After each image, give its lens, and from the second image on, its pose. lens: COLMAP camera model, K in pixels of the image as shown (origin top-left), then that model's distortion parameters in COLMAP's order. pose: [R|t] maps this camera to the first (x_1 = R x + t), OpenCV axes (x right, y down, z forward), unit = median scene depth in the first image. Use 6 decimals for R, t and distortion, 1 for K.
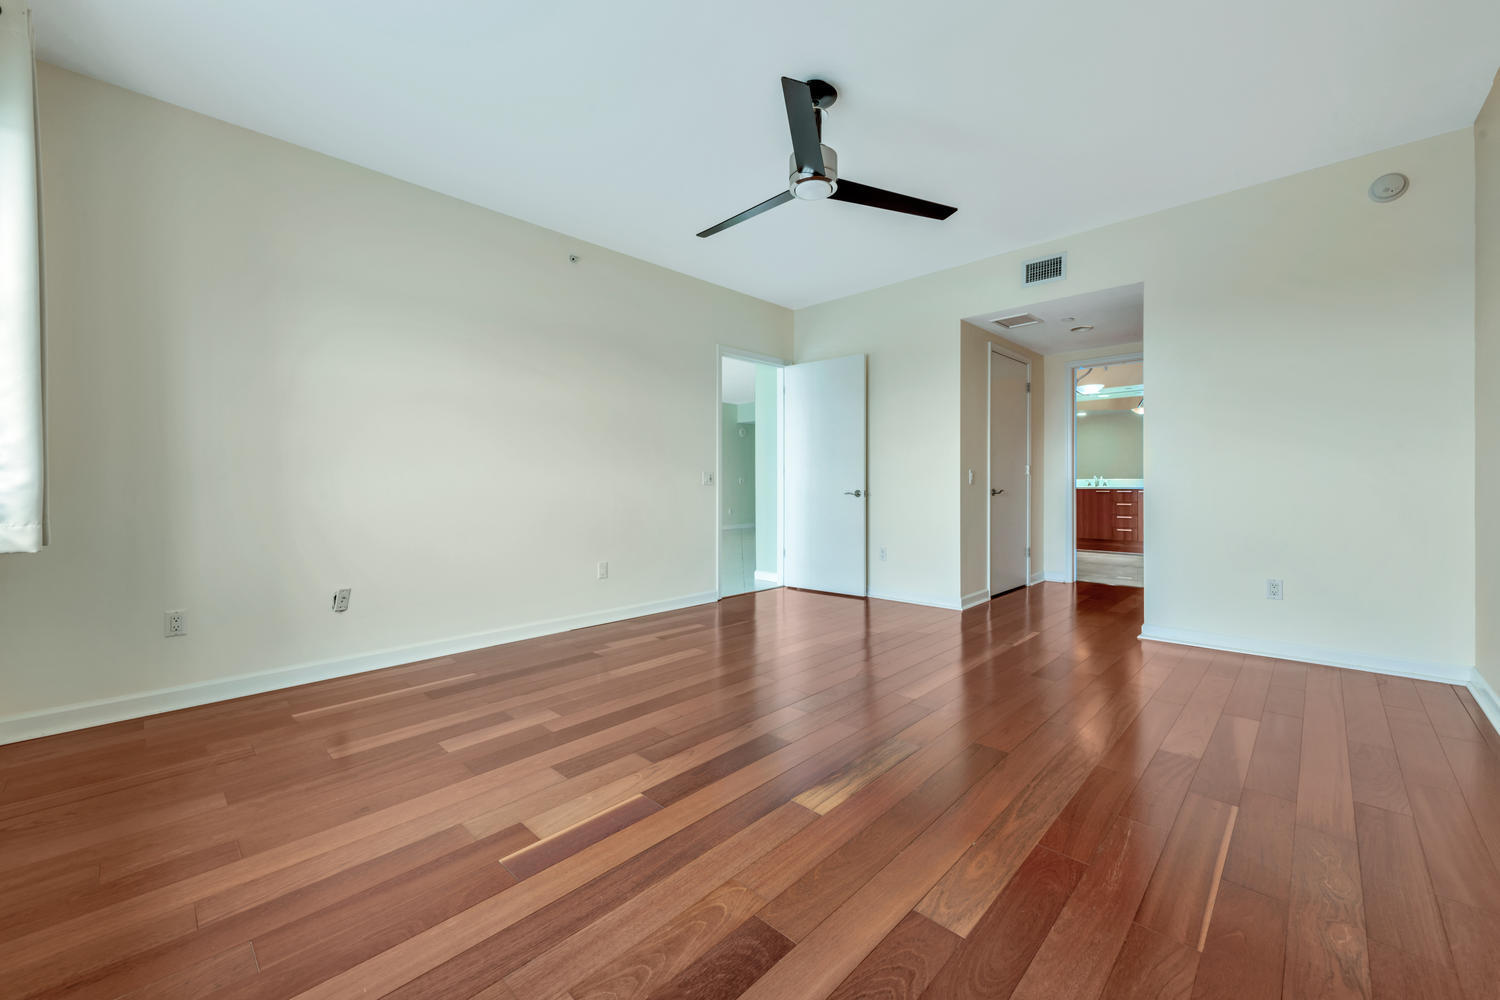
lens RADIAL K [[594.6, 0, 755.0], [0, 594.6, 478.0], [0, 0, 1]] dist [0.018156, -0.000476]
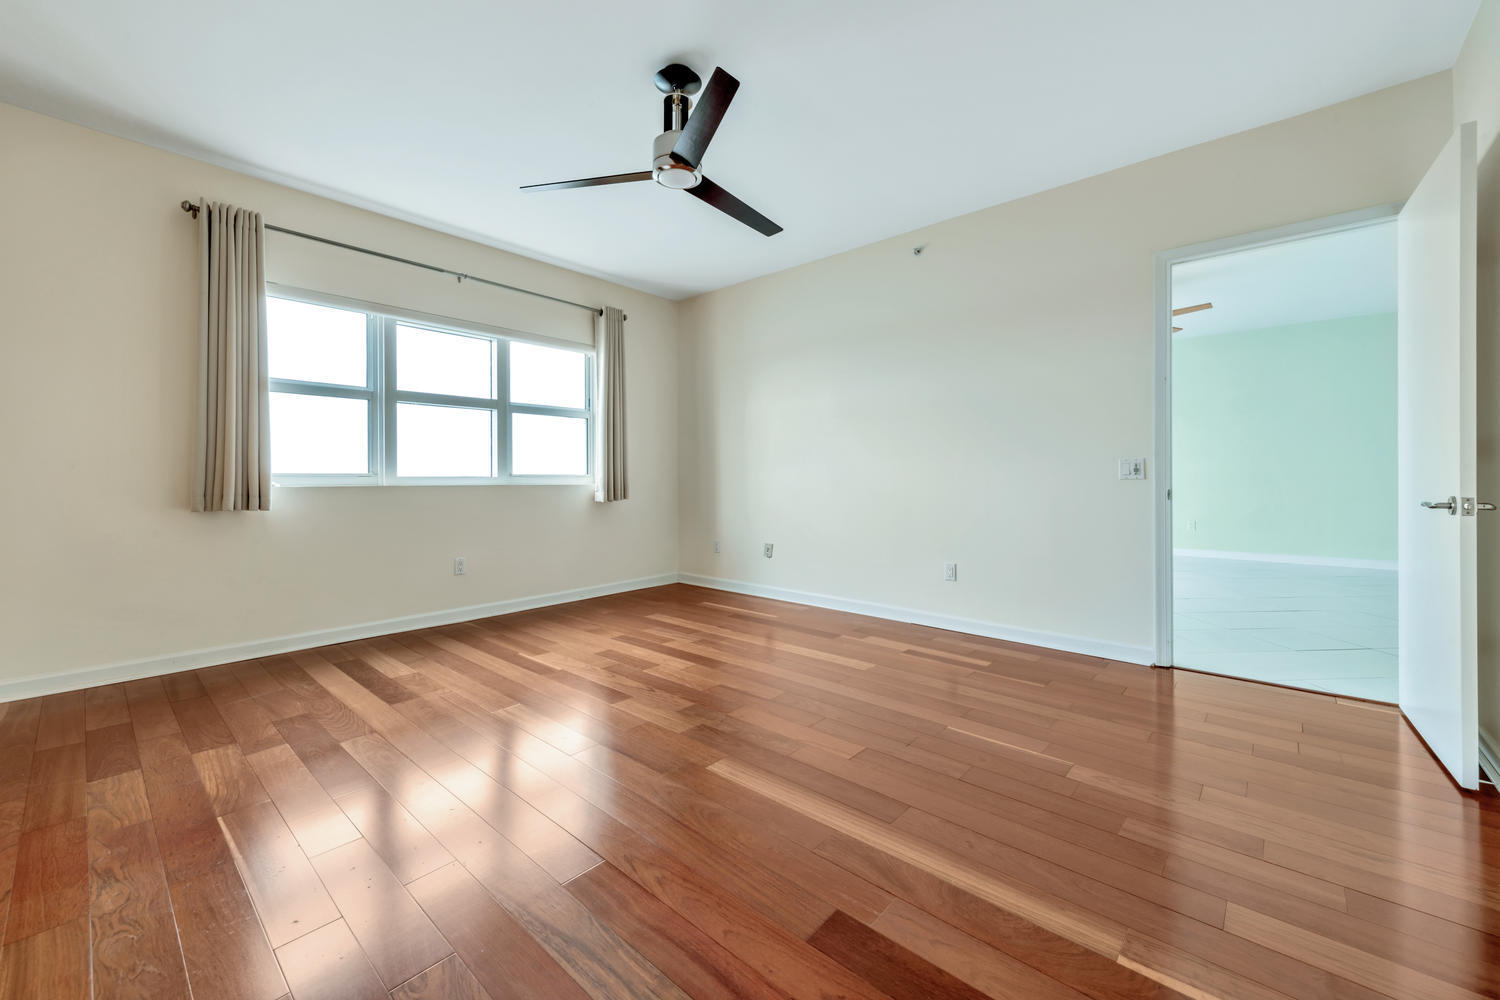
lens RADIAL K [[594.6, 0, 755.0], [0, 594.6, 478.0], [0, 0, 1]] dist [0.018156, -0.000476]
pose [[0.032050, 0.005237, -0.999473, 0.900005], [0.013642, 0.999891, 0.005677, 0.000622], [0.999393, -0.013816, 0.031975, 0.914289]]
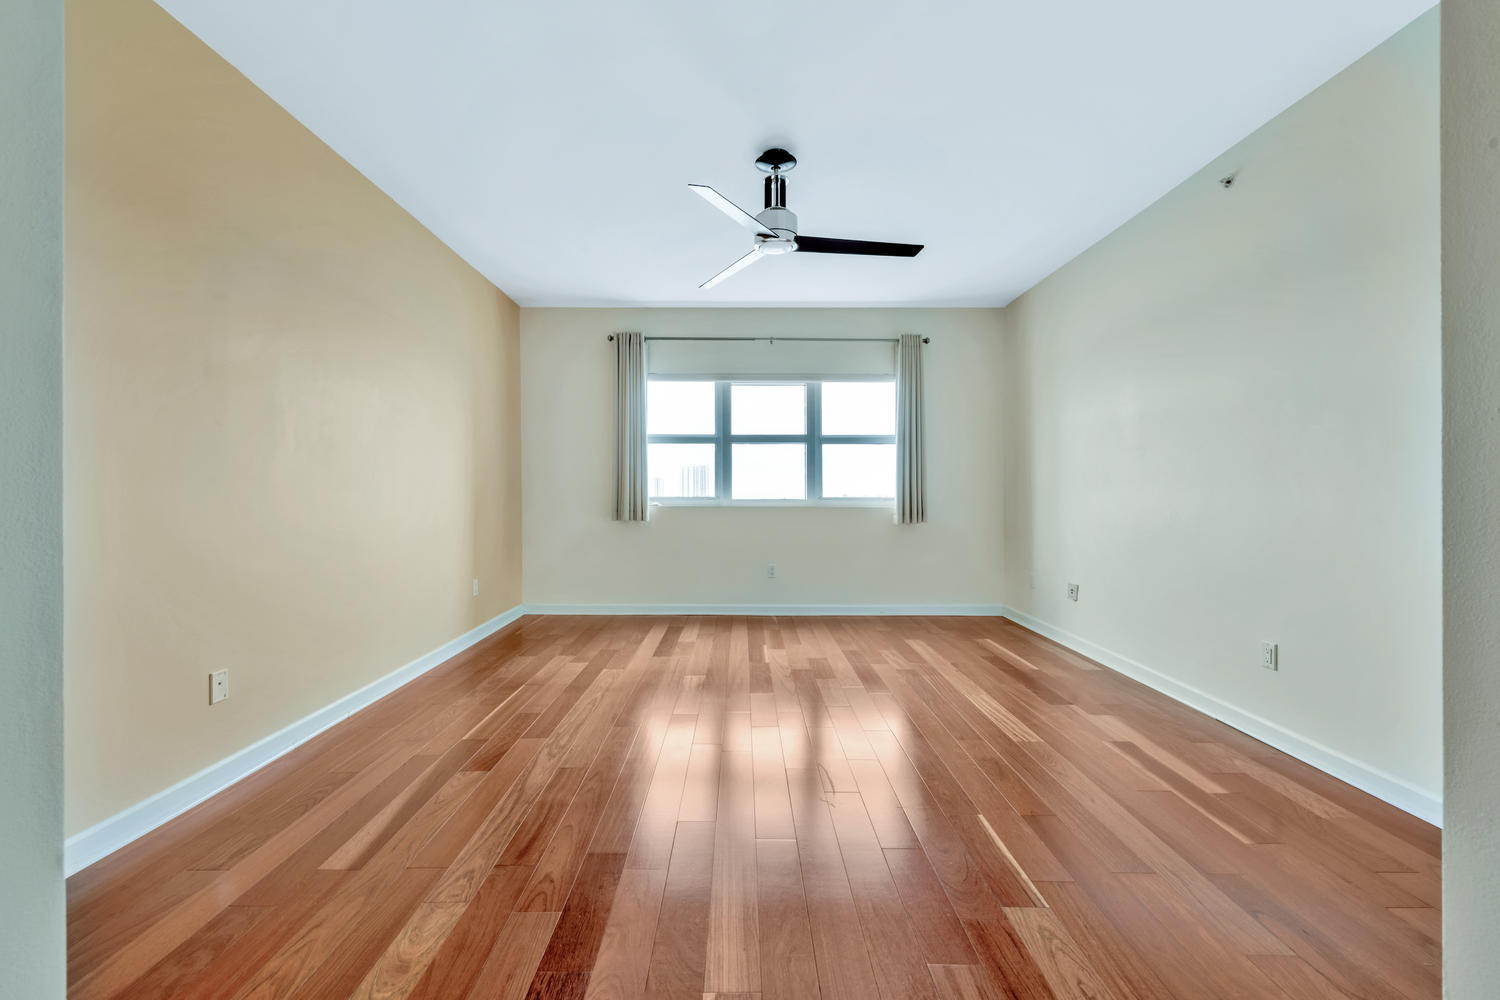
lens RADIAL K [[614.6, 0, 750.0], [0, 614.6, 500.0], [0, 0, 1]] dist [0.021530, -0.000123]
pose [[-0.723689, 0.010251, -0.690050, 0.778098], [0.005825, 0.999945, 0.008746, -0.016946], [0.690102, 0.002310, -0.723709, 1.497285]]
